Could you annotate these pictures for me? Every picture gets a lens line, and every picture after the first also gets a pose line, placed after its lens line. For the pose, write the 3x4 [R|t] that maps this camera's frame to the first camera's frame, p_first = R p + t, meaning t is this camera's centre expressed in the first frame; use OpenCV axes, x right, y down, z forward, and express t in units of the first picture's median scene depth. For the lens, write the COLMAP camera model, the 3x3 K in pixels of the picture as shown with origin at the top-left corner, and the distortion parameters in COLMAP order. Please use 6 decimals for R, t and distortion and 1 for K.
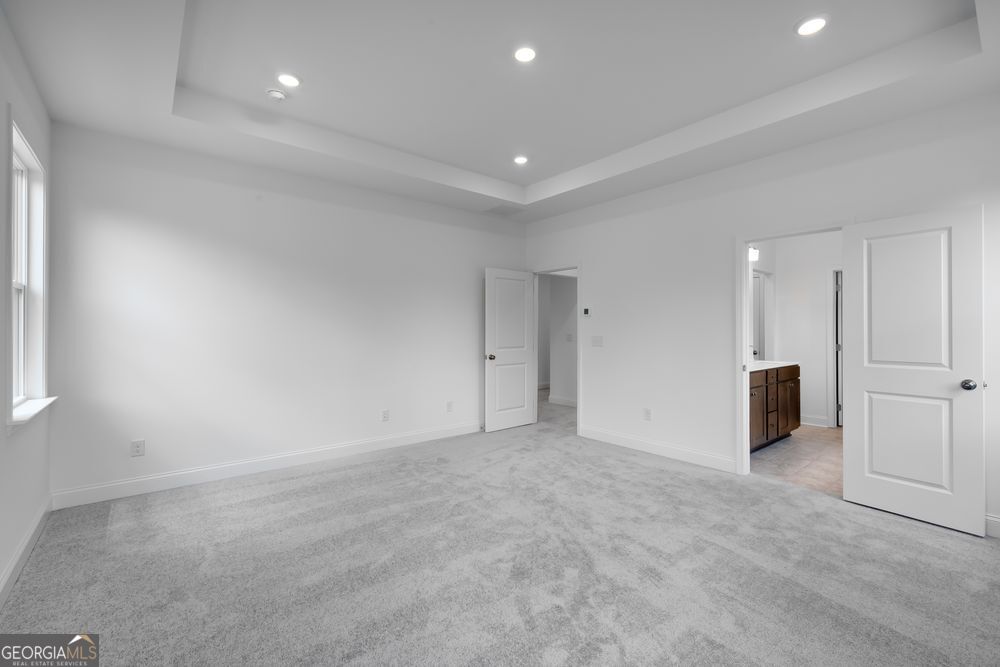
lens RADIAL K [[442.7, 0, 497.8], [0, 442.7, 327.1], [0, 0, 1]] dist [-0.000133, -0.000400]
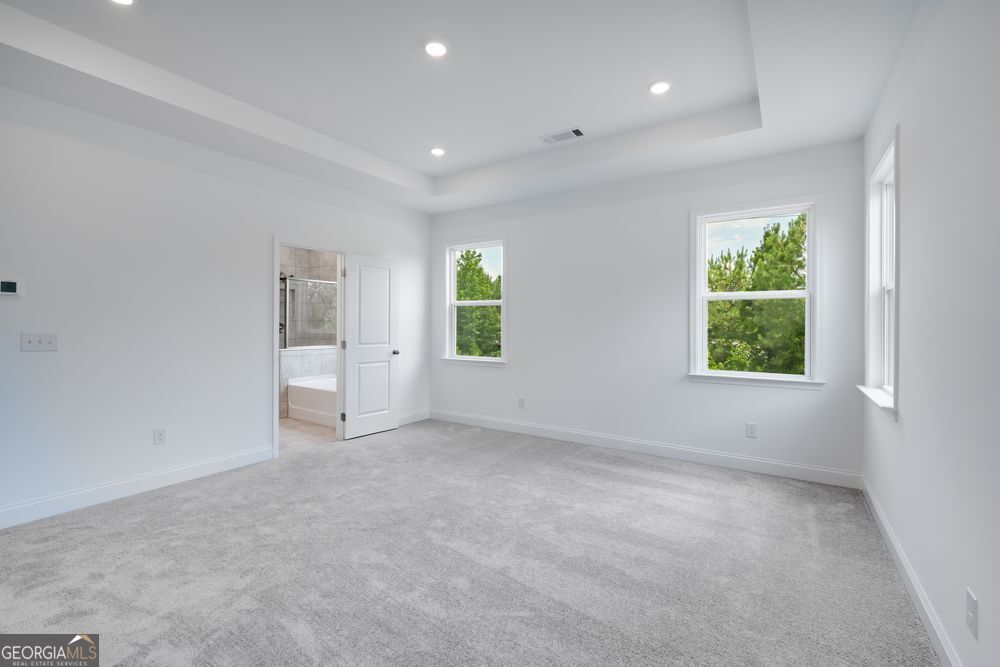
lens RADIAL K [[442.7, 0, 497.8], [0, 442.7, 327.1], [0, 0, 1]] dist [-0.000133, -0.000400]
pose [[-0.322102, 0.001190, 0.946704, -0.805106], [-0.002124, 0.999996, -0.001979, 0.020028], [-0.946703, -0.002648, -0.322098, 1.040306]]
